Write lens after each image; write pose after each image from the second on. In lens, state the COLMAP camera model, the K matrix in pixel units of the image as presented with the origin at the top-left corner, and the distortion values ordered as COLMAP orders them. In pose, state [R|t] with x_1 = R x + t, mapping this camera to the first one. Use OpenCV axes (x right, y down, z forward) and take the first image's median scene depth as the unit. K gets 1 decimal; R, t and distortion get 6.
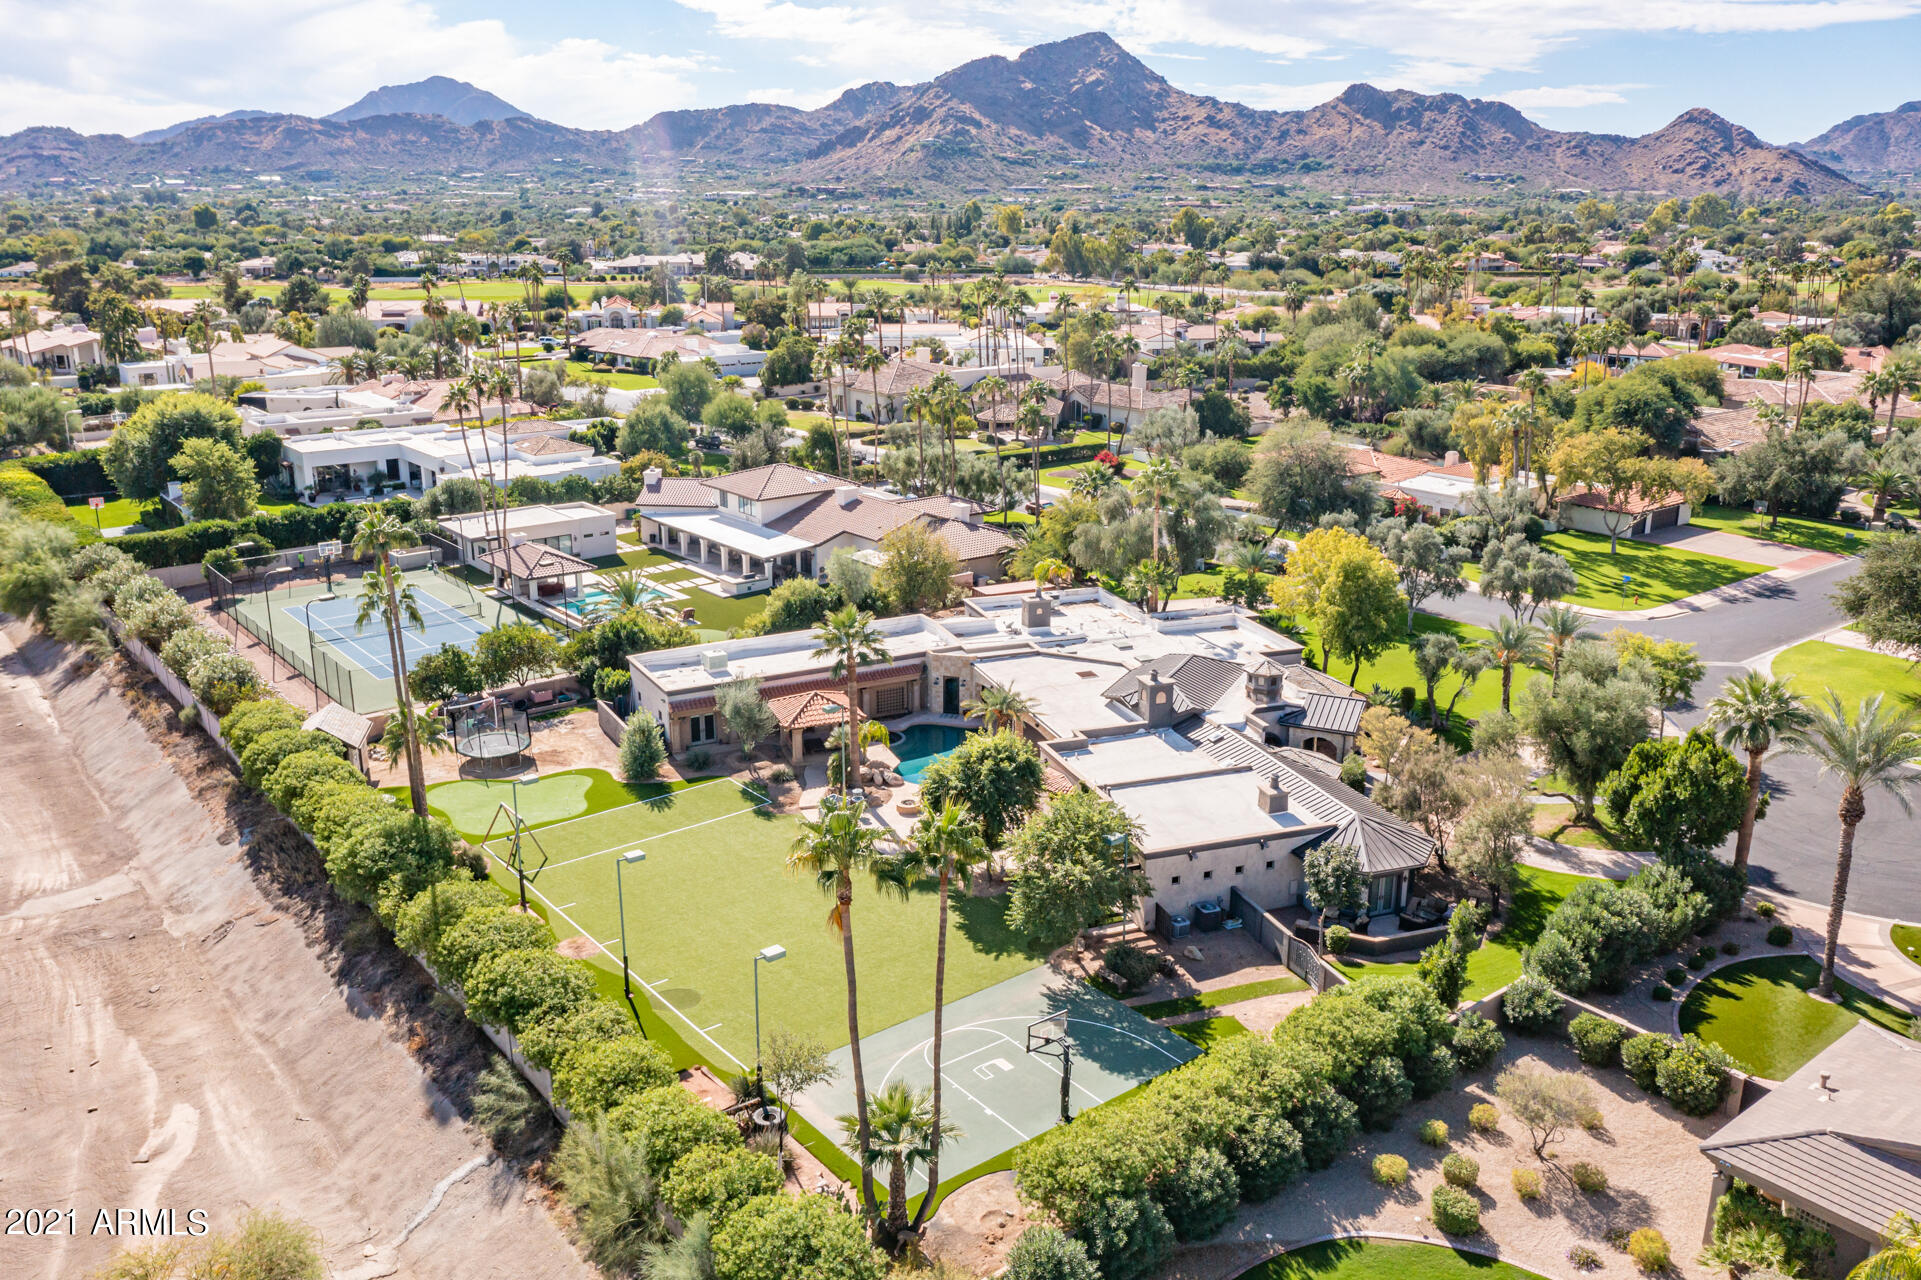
lens RADIAL K [[1510.8, 0, 967.9], [0, 1510.8, 643.9], [0, 0, 1]] dist [-0.011502, 0.005763]
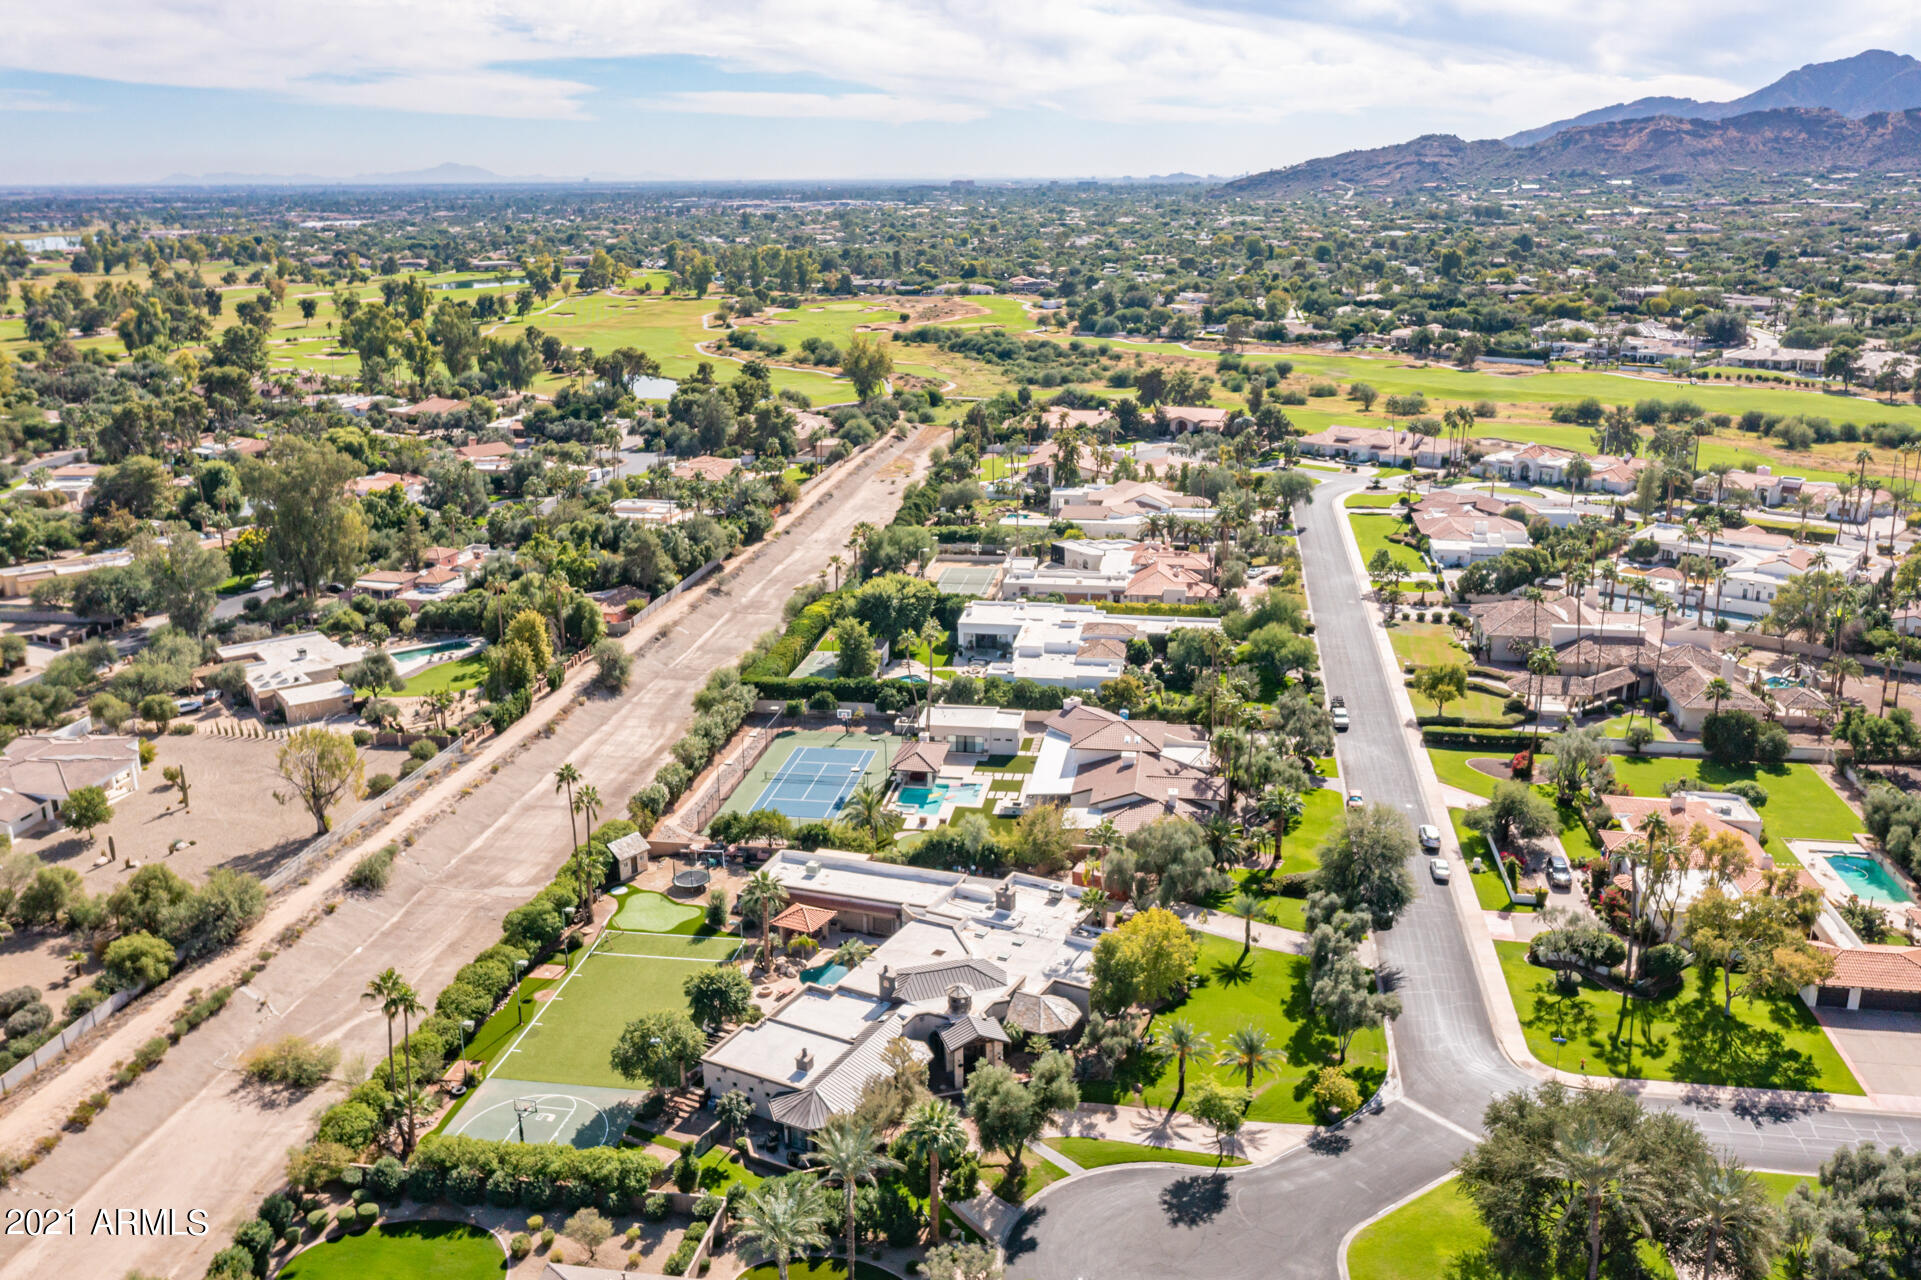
lens RADIAL K [[1571.2, 0, 960.5], [0, 1571.2, 640.0], [0, 0, 1]] dist [-0.012534, 0.005575]
pose [[0.671478, 0.199243, -0.713737, 1.085627], [-0.199340, 0.976238, 0.084985, -0.398785], [0.713710, 0.085211, 0.695239, -0.103823]]
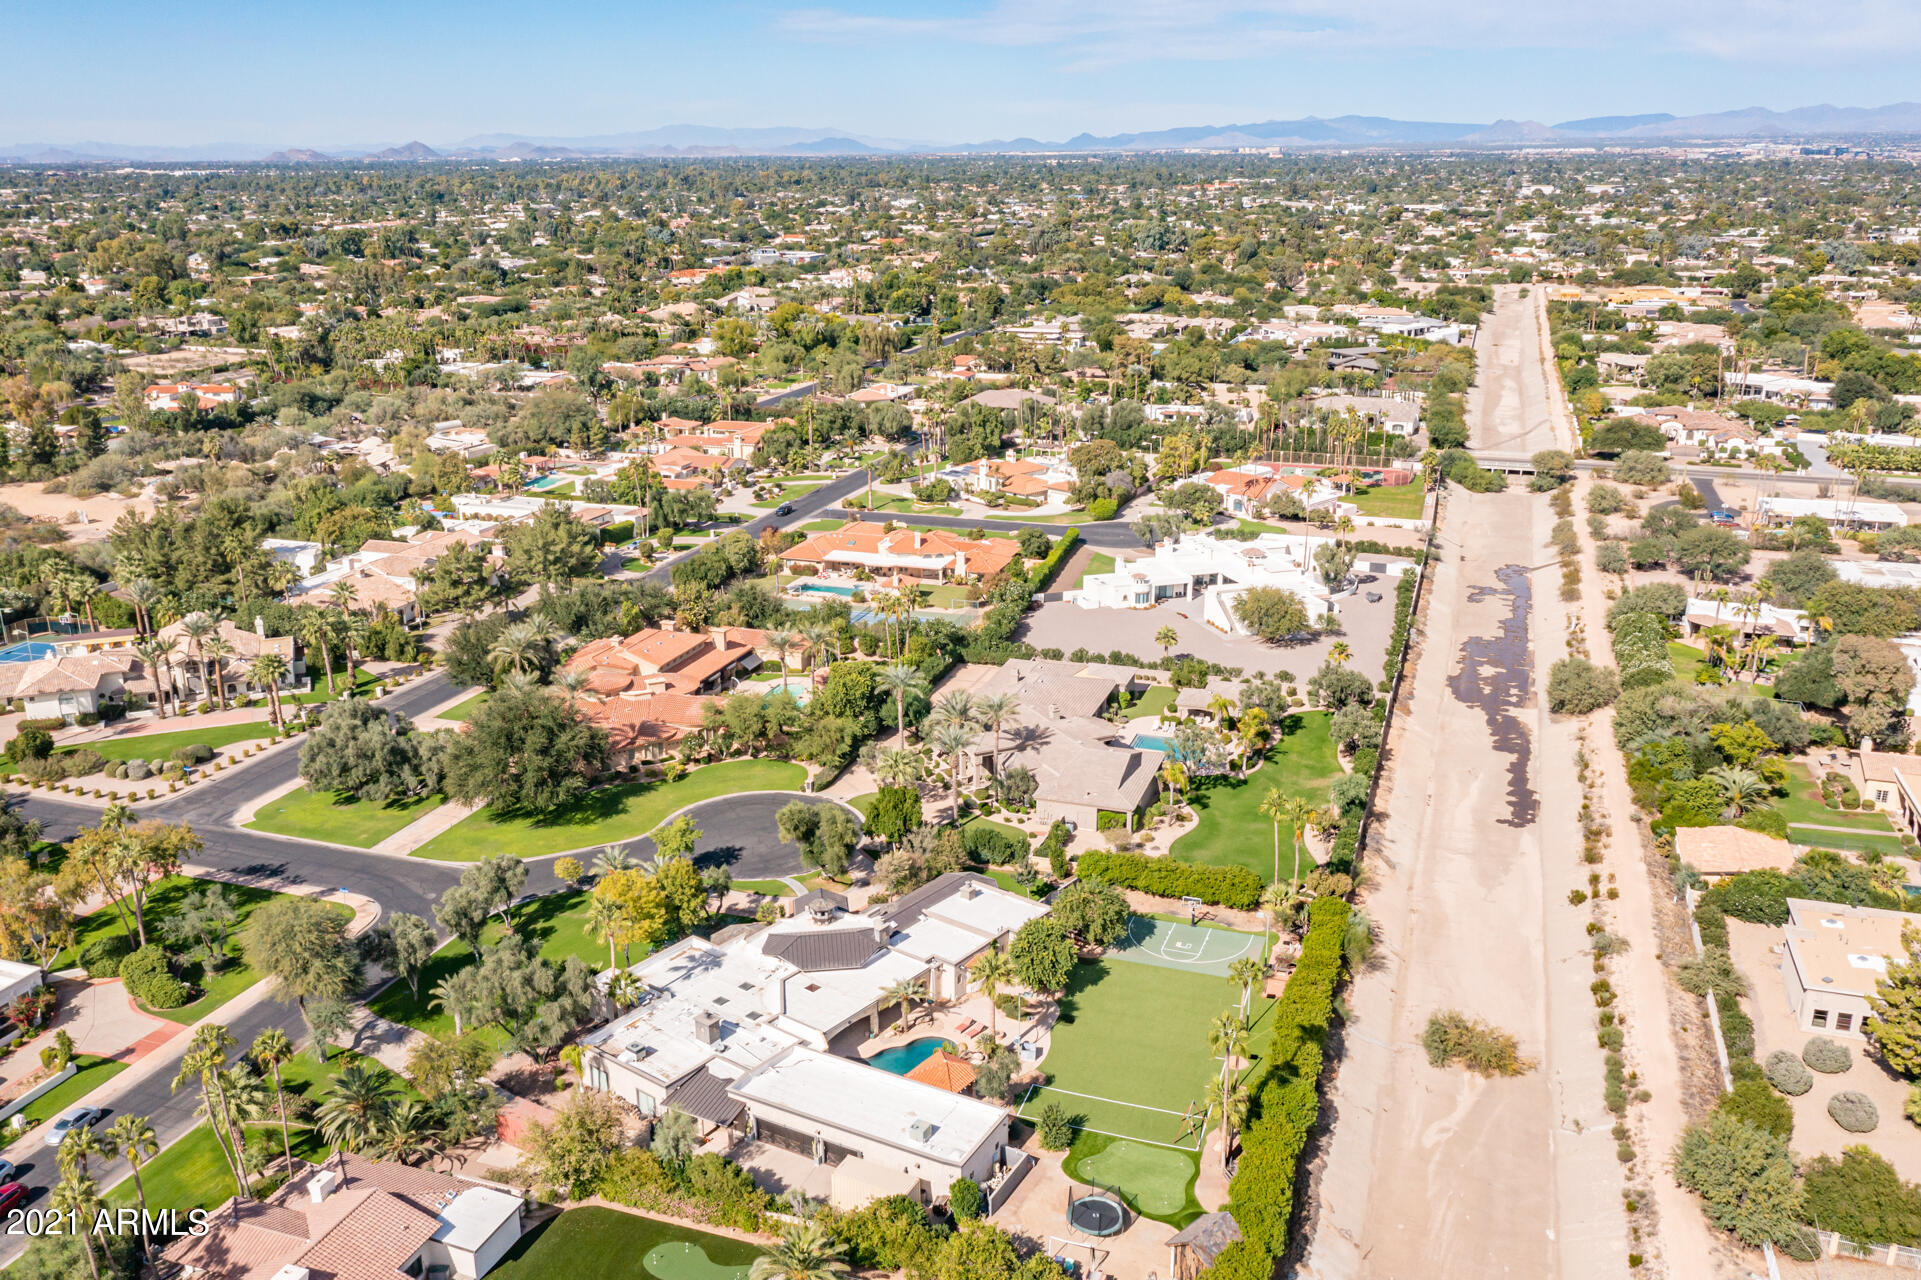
lens RADIAL K [[1558.2, 0, 973.1], [0, 1558.2, 643.3], [0, 0, 1]] dist [-0.010438, 0.003095]
pose [[-0.543100, -0.253174, 0.800590, -1.040570], [0.239628, 0.867077, 0.436757, -0.822080], [-0.804749, 0.429047, -0.410242, 1.260558]]
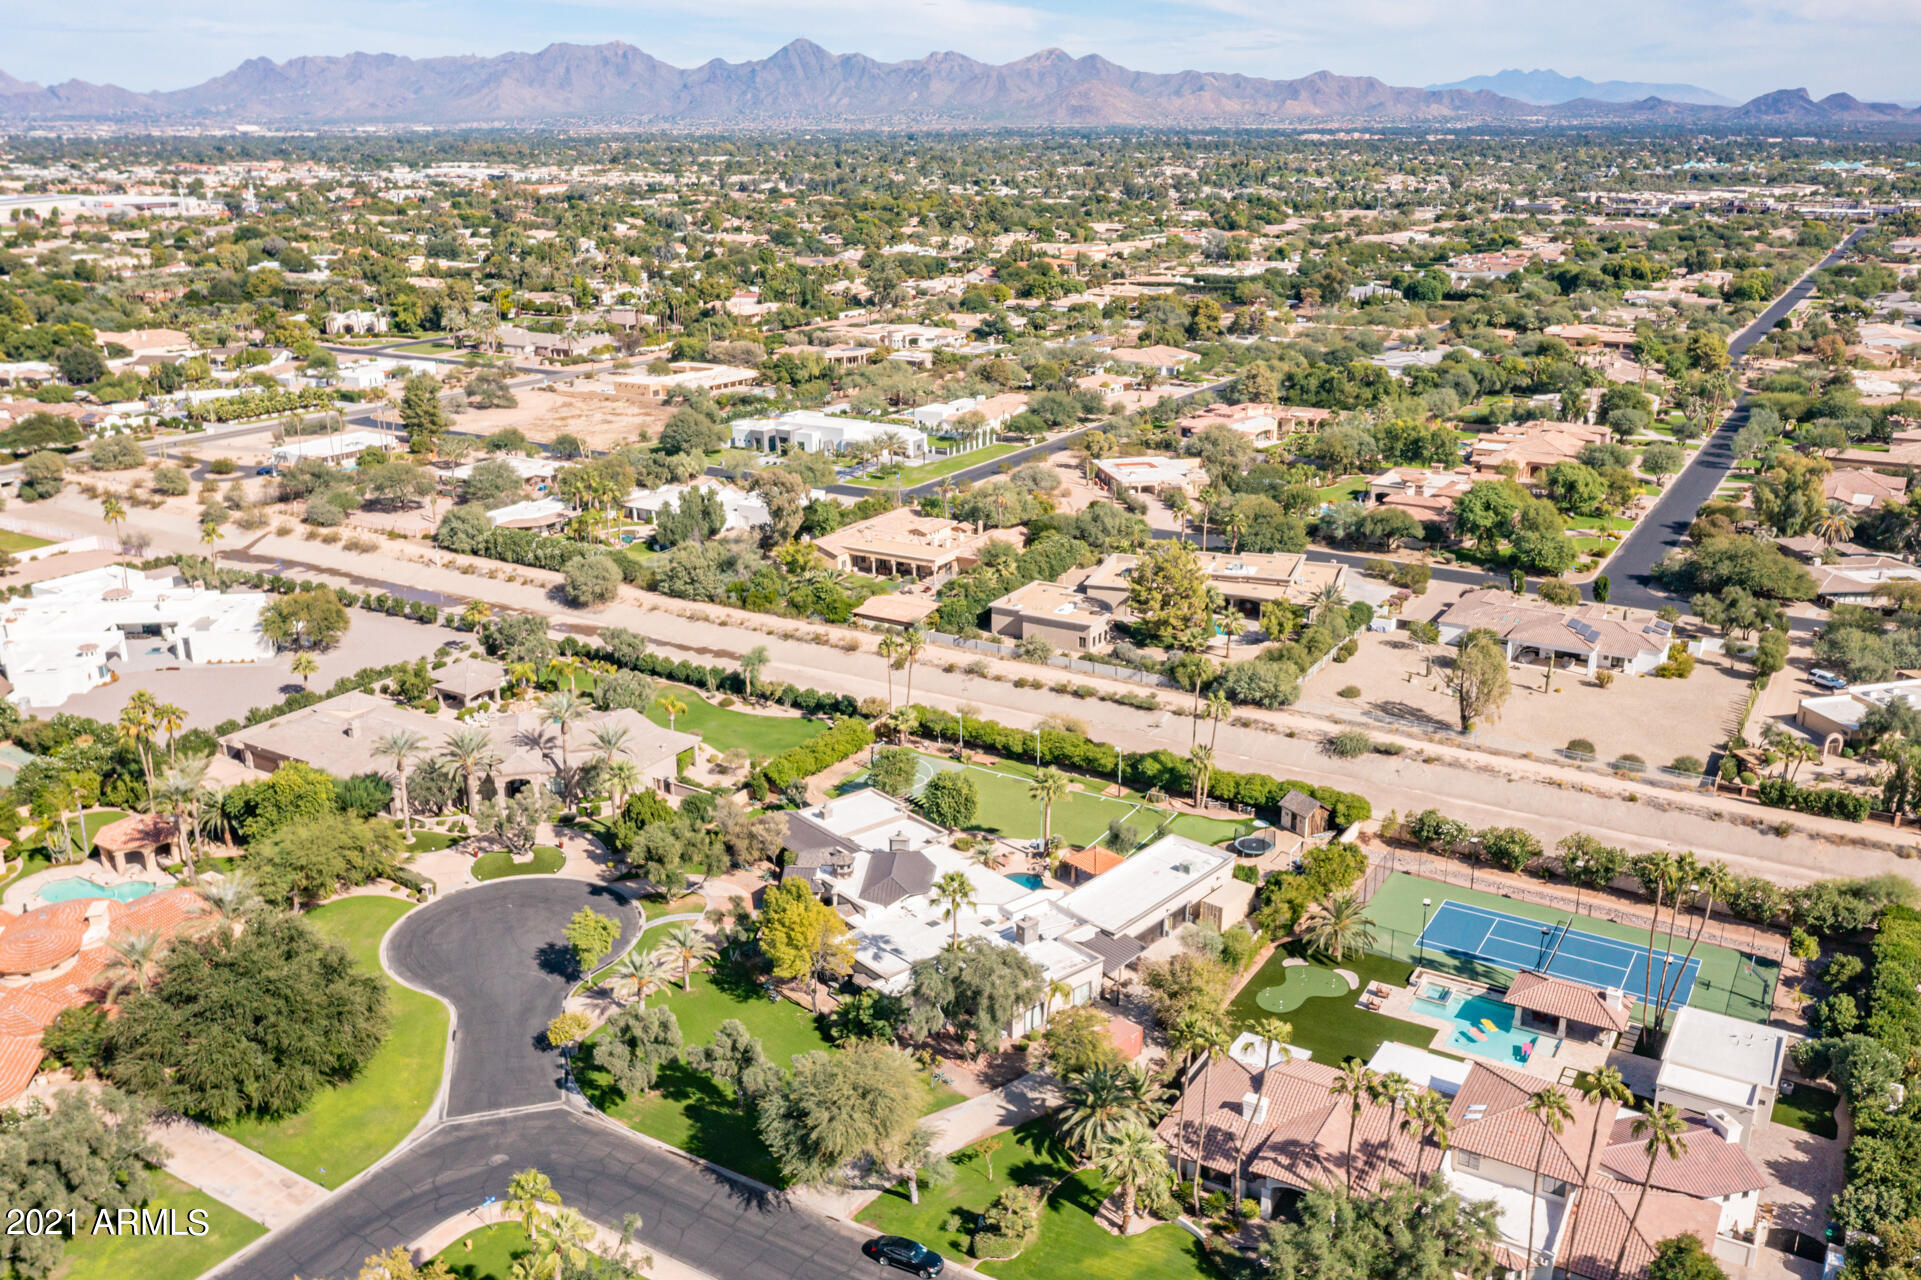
lens RADIAL K [[1562.7, 0, 960.5], [0, 1562.7, 640.0], [0, 0, 1]] dist [-0.010868, 0.002587]
pose [[-0.939409, 0.104279, -0.326553, 0.541472], [-0.098421, 0.830455, 0.548322, -1.017731], [0.328366, 0.547238, -0.769874, 1.974560]]
